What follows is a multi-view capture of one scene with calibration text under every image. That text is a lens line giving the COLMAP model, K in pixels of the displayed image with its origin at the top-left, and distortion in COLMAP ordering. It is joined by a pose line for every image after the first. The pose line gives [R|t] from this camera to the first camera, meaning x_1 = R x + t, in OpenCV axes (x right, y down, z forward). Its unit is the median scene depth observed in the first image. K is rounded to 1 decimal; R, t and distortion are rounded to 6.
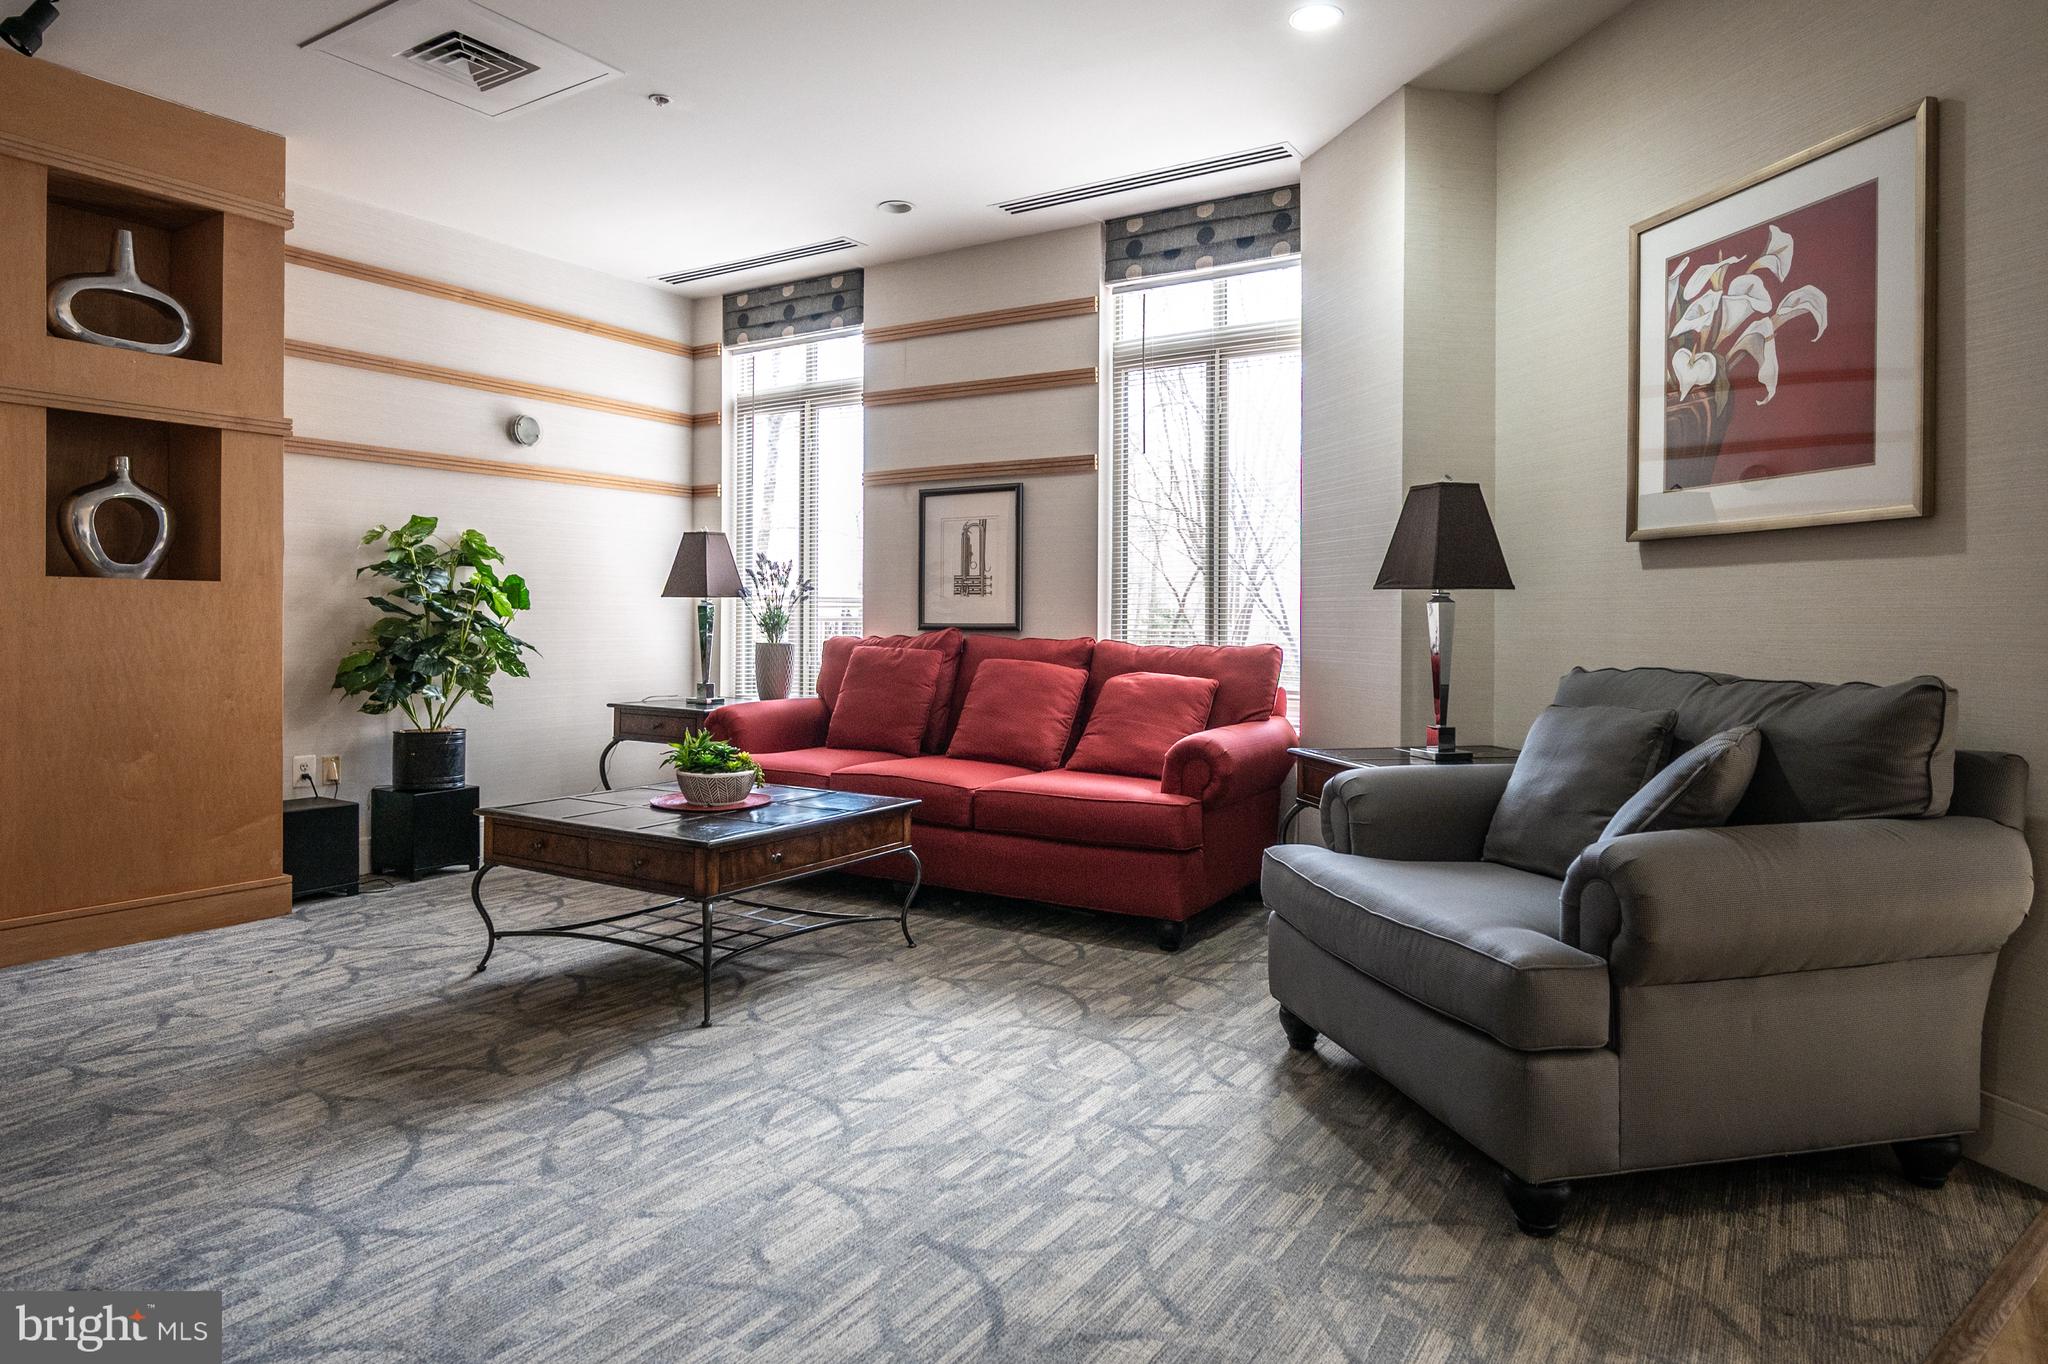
lens RADIAL K [[1253.4, 0, 999.1], [0, 1253.4, 605.0], [0, 0, 1]] dist [0.013635, 0.000273]
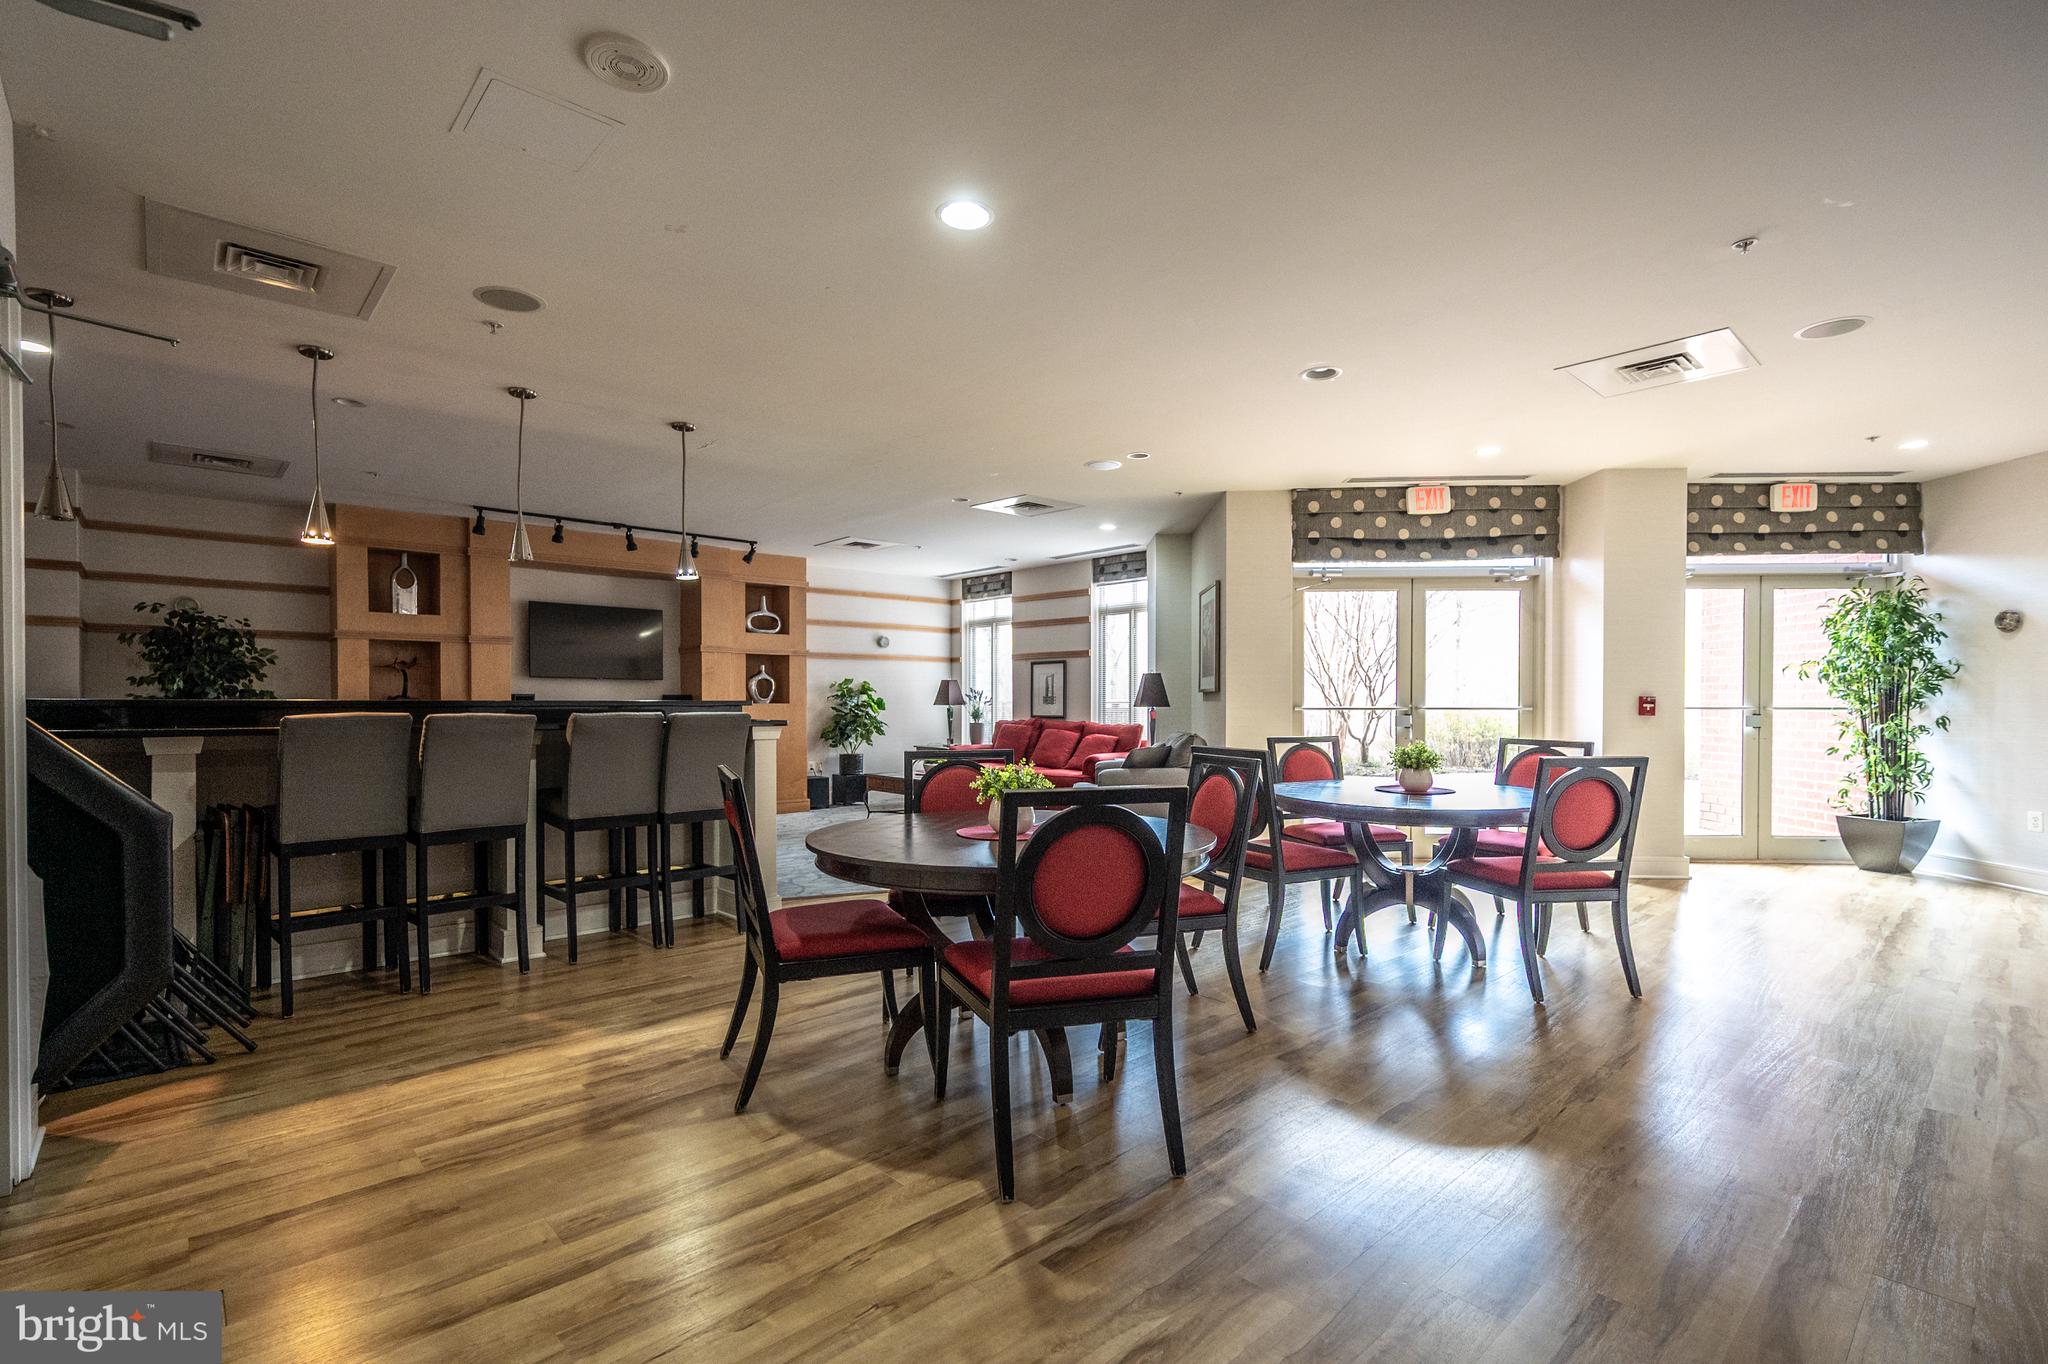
lens RADIAL K [[959.4, 0, 1026.8], [0, 959.4, 697.4], [0, 0, 1]] dist [-0.000450, -0.000002]
pose [[0.969237, -0.004395, -0.246091, 0.426363], [0.006702, 0.999941, 0.008540, -0.039515], [0.246039, -0.009926, 0.969209, -0.918190]]
